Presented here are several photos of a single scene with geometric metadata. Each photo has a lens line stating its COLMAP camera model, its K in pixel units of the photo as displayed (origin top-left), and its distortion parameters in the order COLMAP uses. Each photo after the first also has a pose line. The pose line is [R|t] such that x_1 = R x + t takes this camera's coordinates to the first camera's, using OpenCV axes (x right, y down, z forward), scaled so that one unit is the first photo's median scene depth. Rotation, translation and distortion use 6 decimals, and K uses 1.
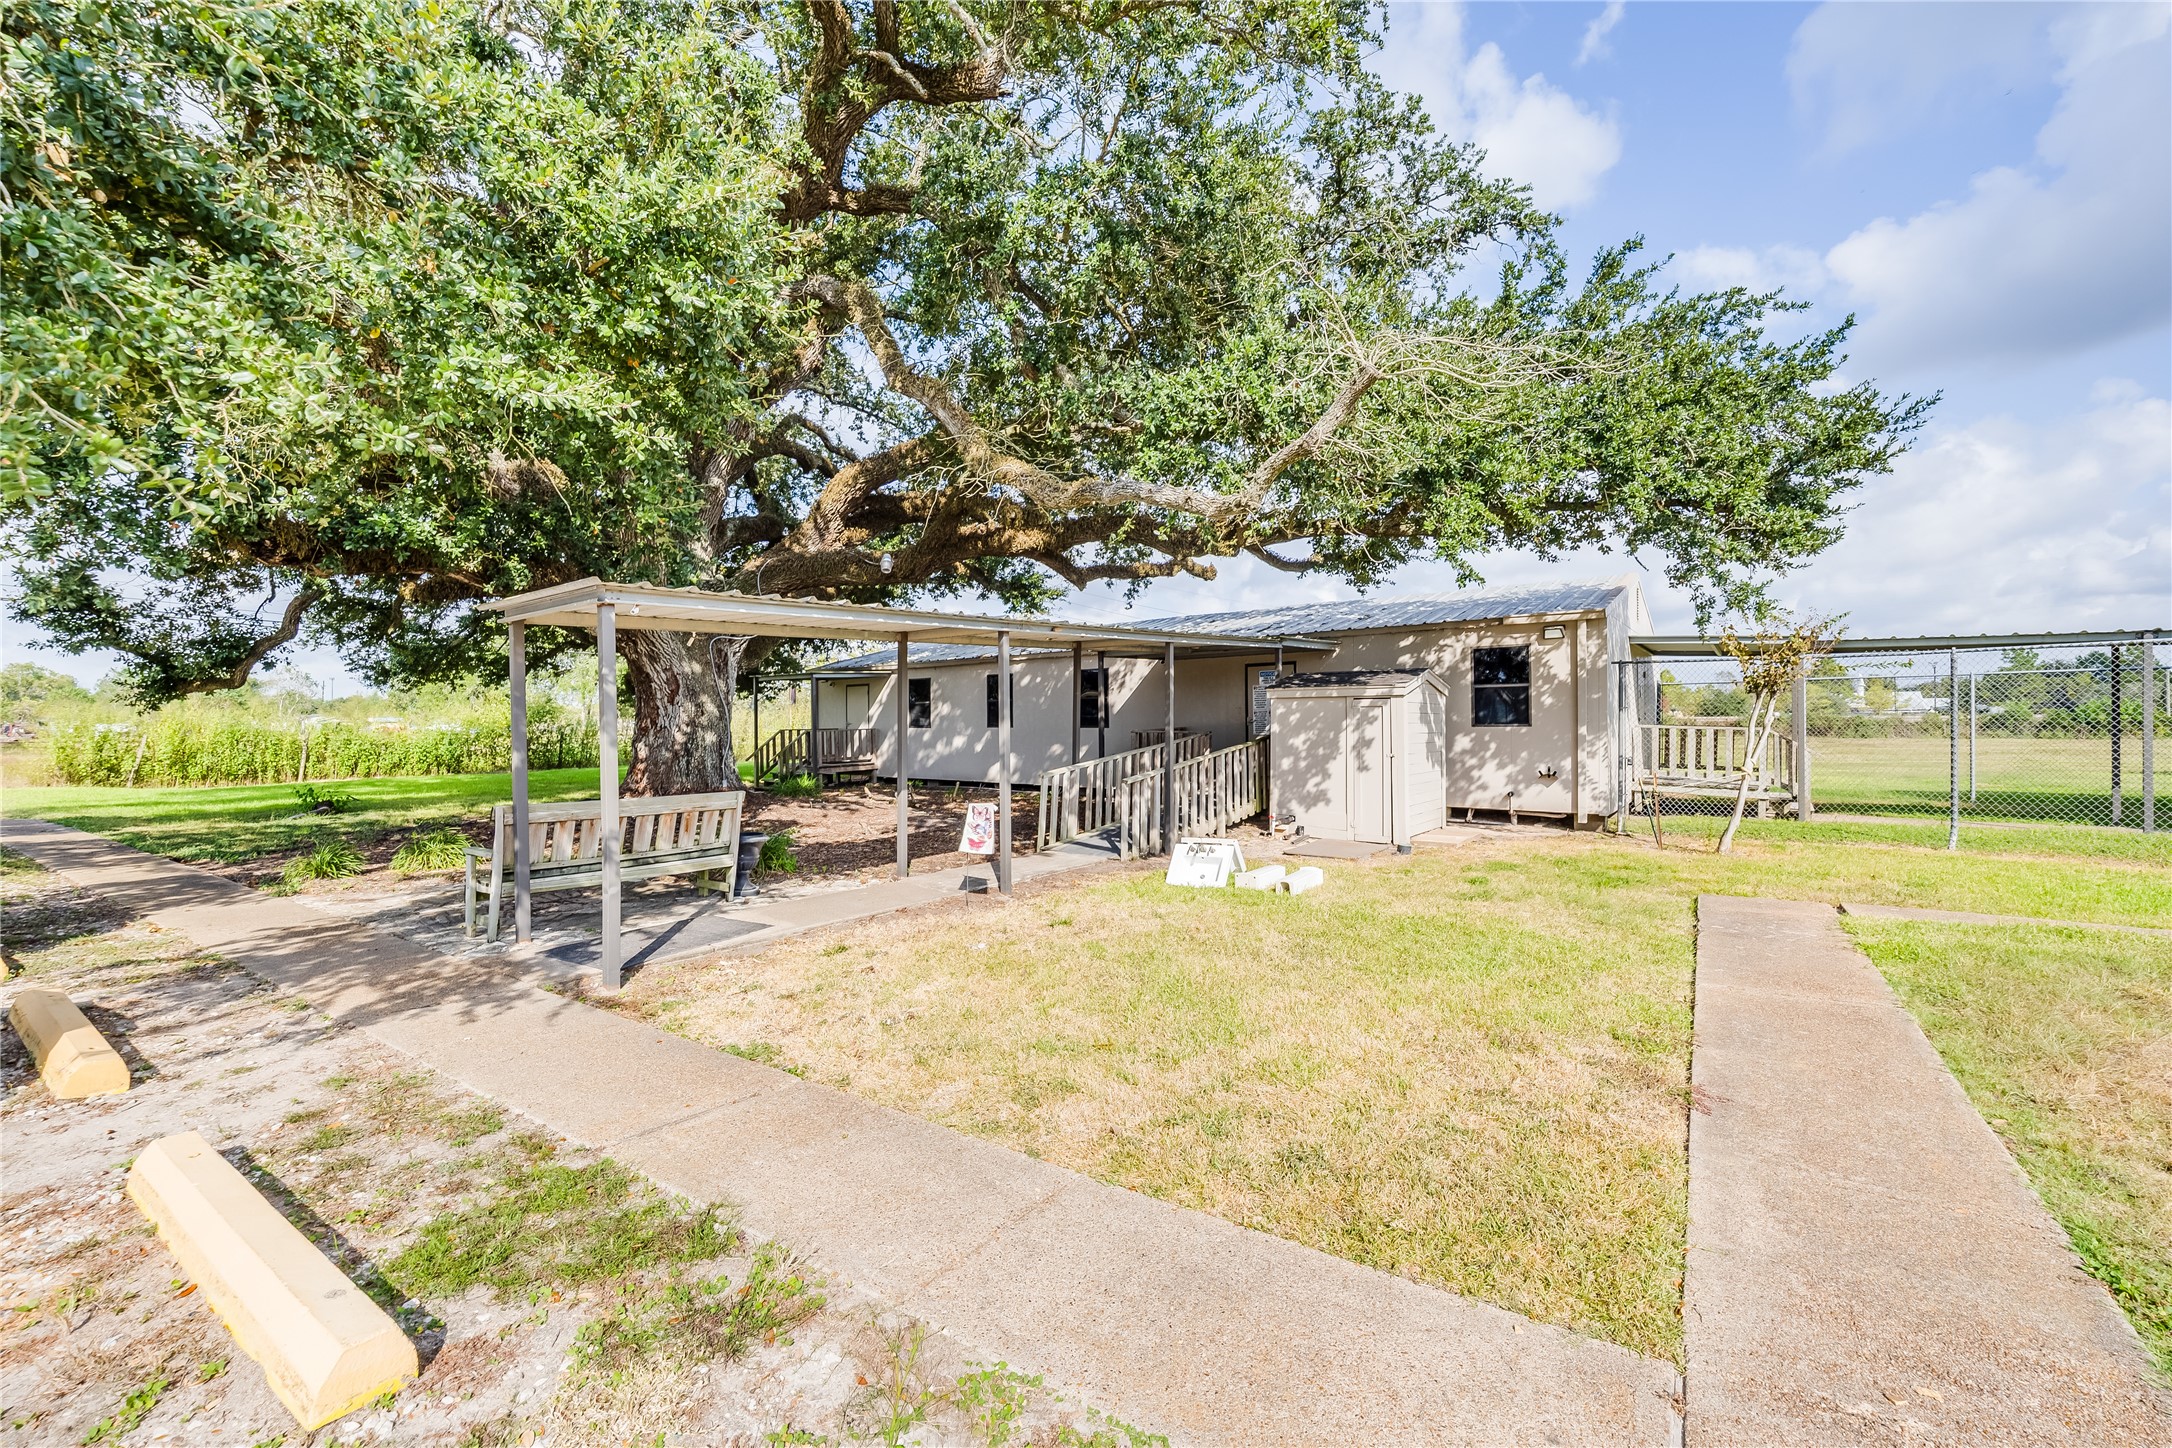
lens RADIAL K [[859.1, 0, 1086.0], [0, 859.1, 724.0], [0, 0, 1]] dist [0.000301, 0.000093]
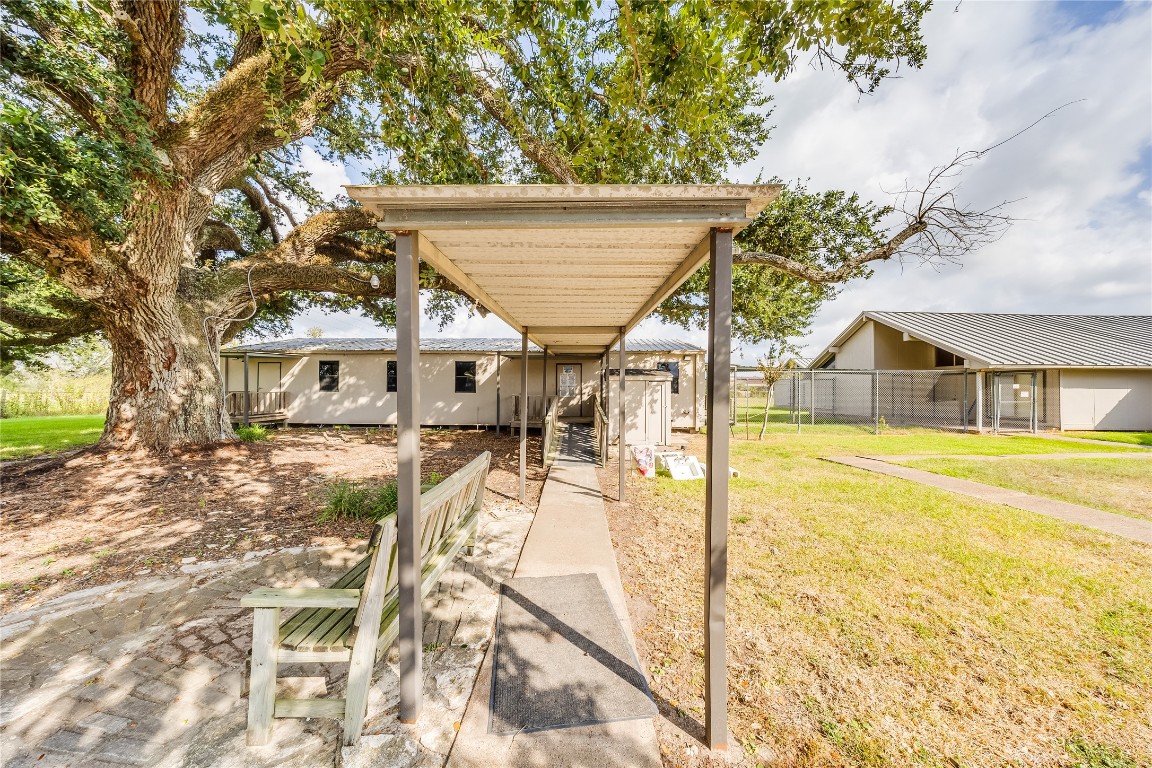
lens RADIAL K [[352.2, 0, 578.9], [0, 352.2, 387.9], [0, 0, 1]] dist [-0.010821, 0.000146]
pose [[0.805005, 0.016677, 0.593034, -0.302244], [-0.011351, 0.999855, -0.012709, 0.000621], [-0.593159, 0.003499, 0.805077, 0.296998]]
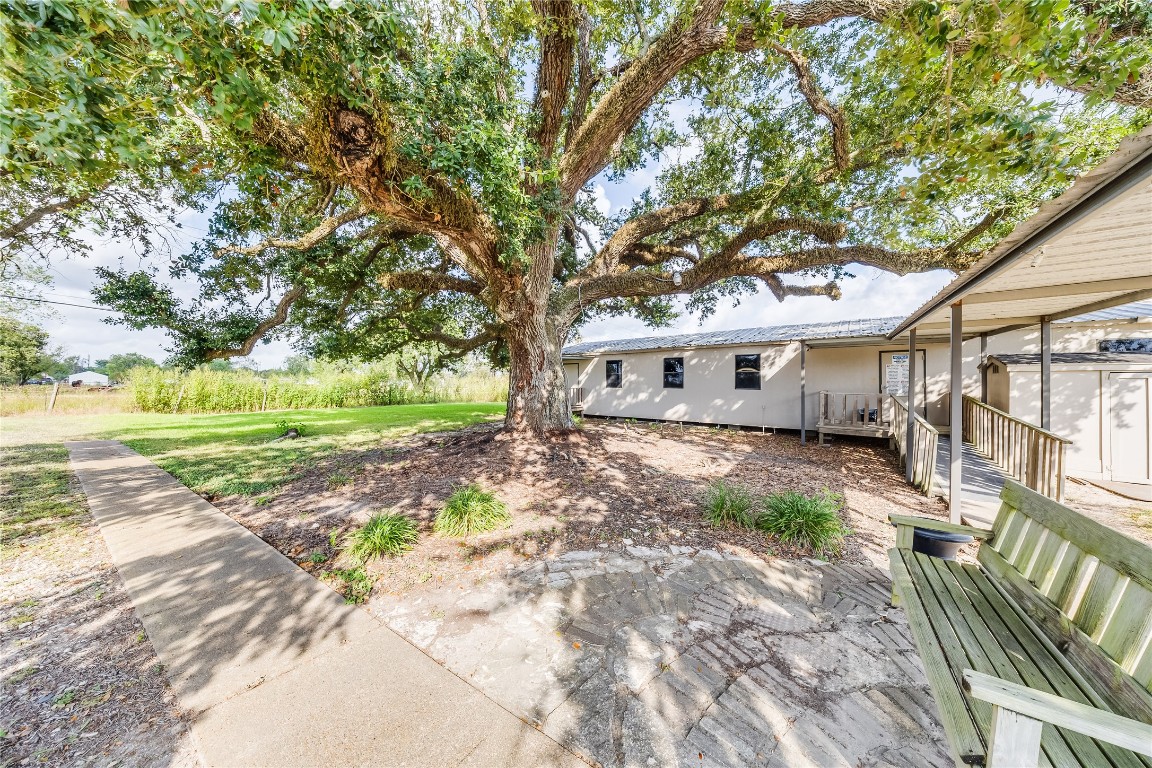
lens RADIAL K [[362.5, 0, 576.0], [0, 362.5, 384.0], [0, 0, 1]] dist [-0.000879, -0.004892]
pose [[0.999899, 0.014243, 0.000083, -0.401732], [-0.014242, 0.999889, -0.004402, 0.001384], [-0.000146, 0.004401, 0.999990, 0.363421]]
